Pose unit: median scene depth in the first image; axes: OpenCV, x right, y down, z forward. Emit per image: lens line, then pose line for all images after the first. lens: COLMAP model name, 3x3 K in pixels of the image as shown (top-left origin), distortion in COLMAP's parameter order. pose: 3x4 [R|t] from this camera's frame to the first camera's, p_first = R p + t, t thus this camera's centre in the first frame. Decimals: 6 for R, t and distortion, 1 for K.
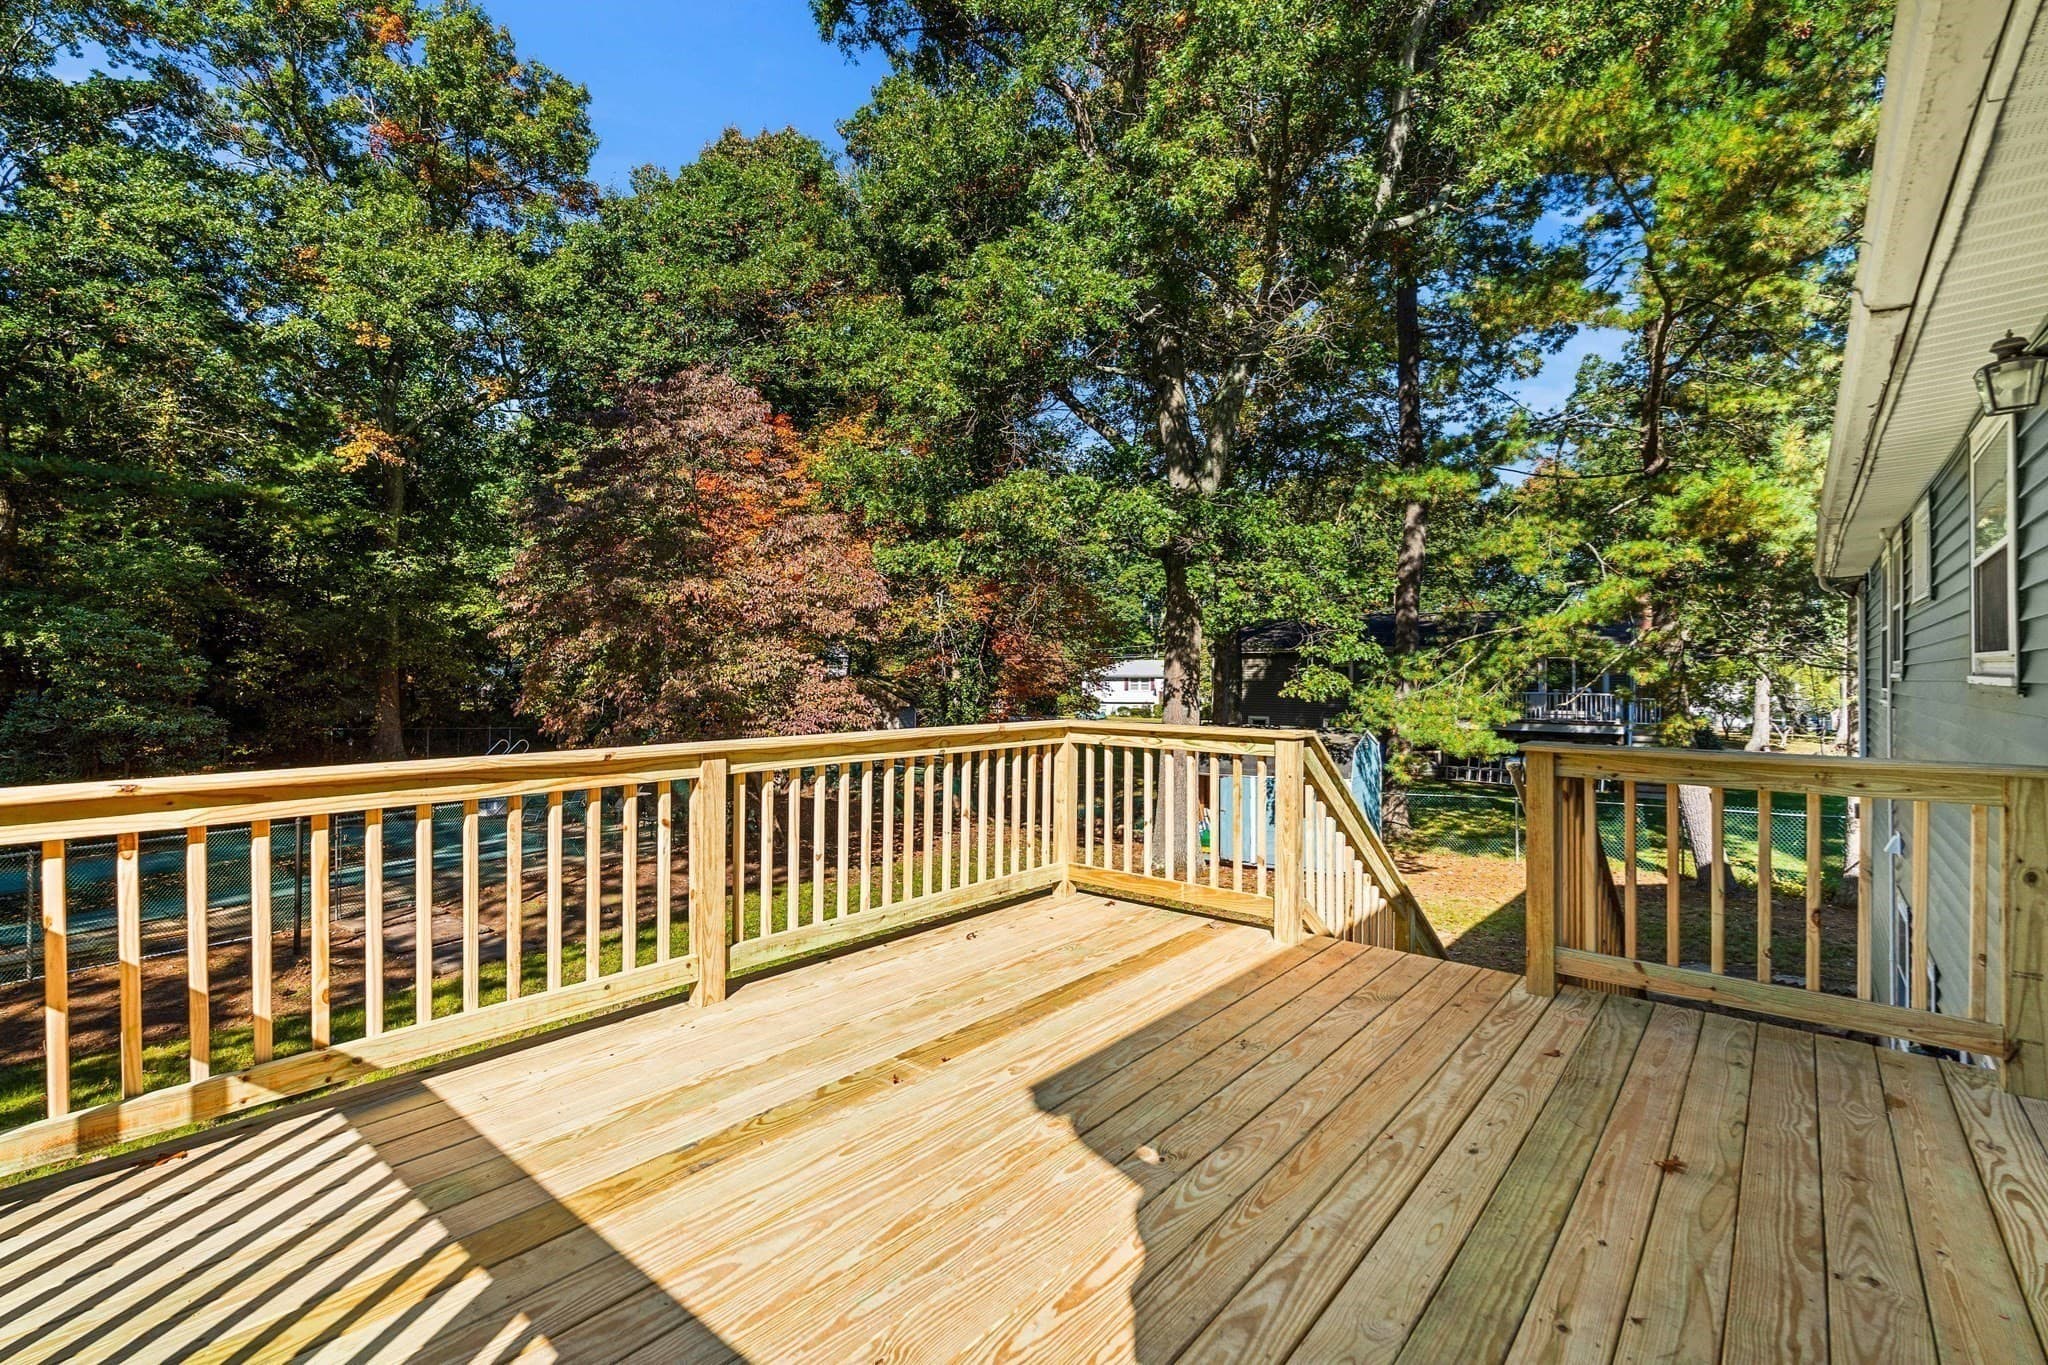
lens RADIAL K [[915.9, 0, 1024.0], [0, 915.9, 682.5], [0, 0, 1]] dist [0.000686, 0.000192]
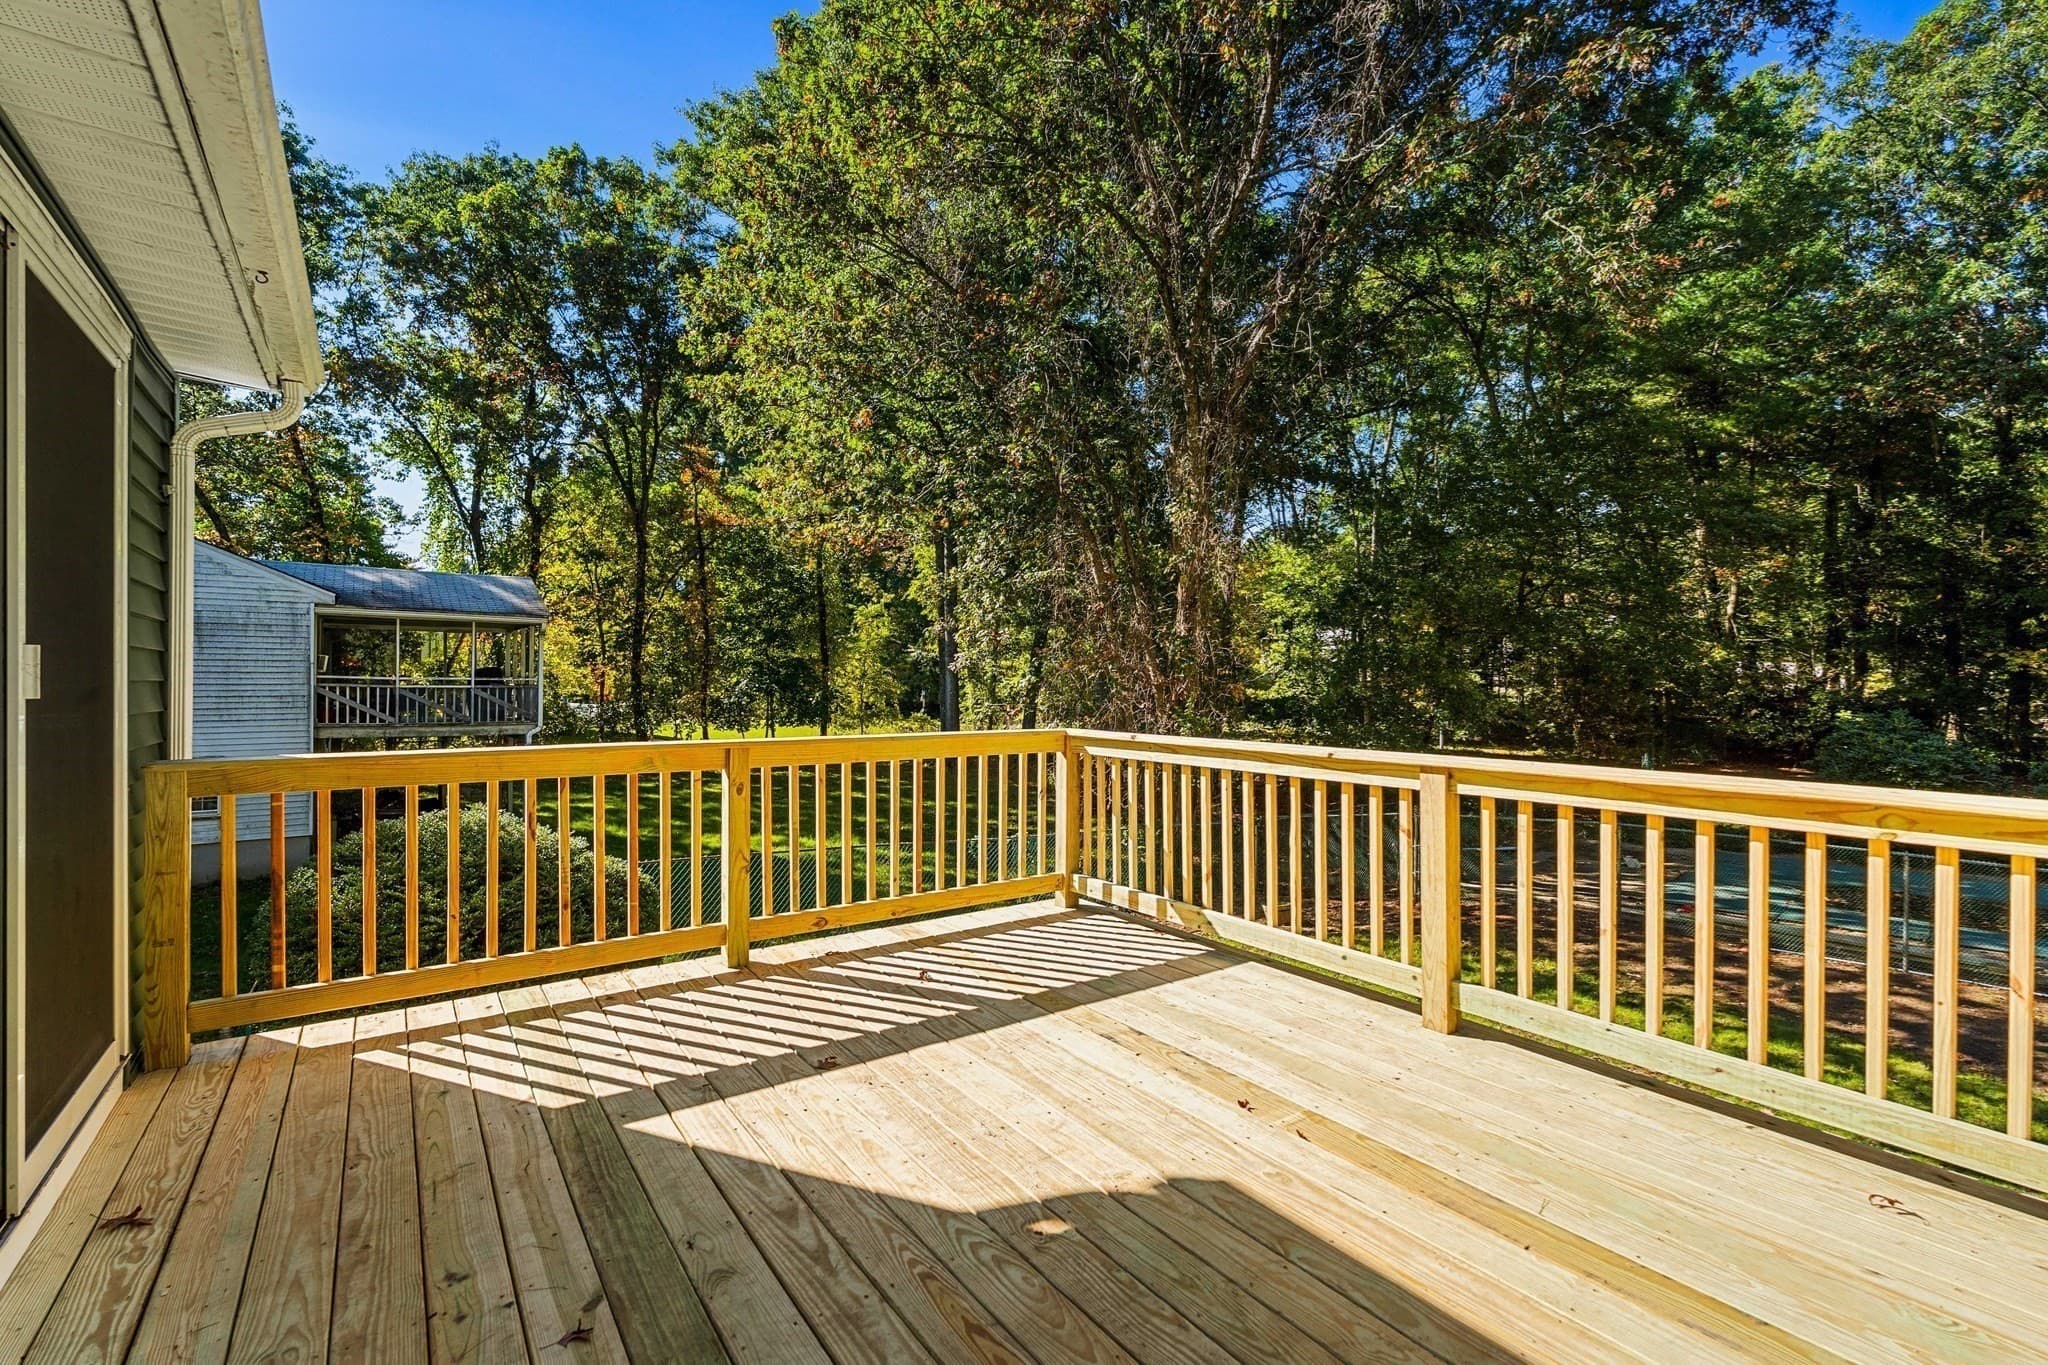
lens RADIAL K [[915.9, 0, 1024.0], [0, 915.9, 682.5], [0, 0, 1]] dist [0.000686, 0.000192]
pose [[-0.245013, 0.000965, -0.969519, 0.708257], [-0.016862, 0.999844, 0.005257, -0.009220], [0.969373, 0.017636, -0.244958, 0.837056]]
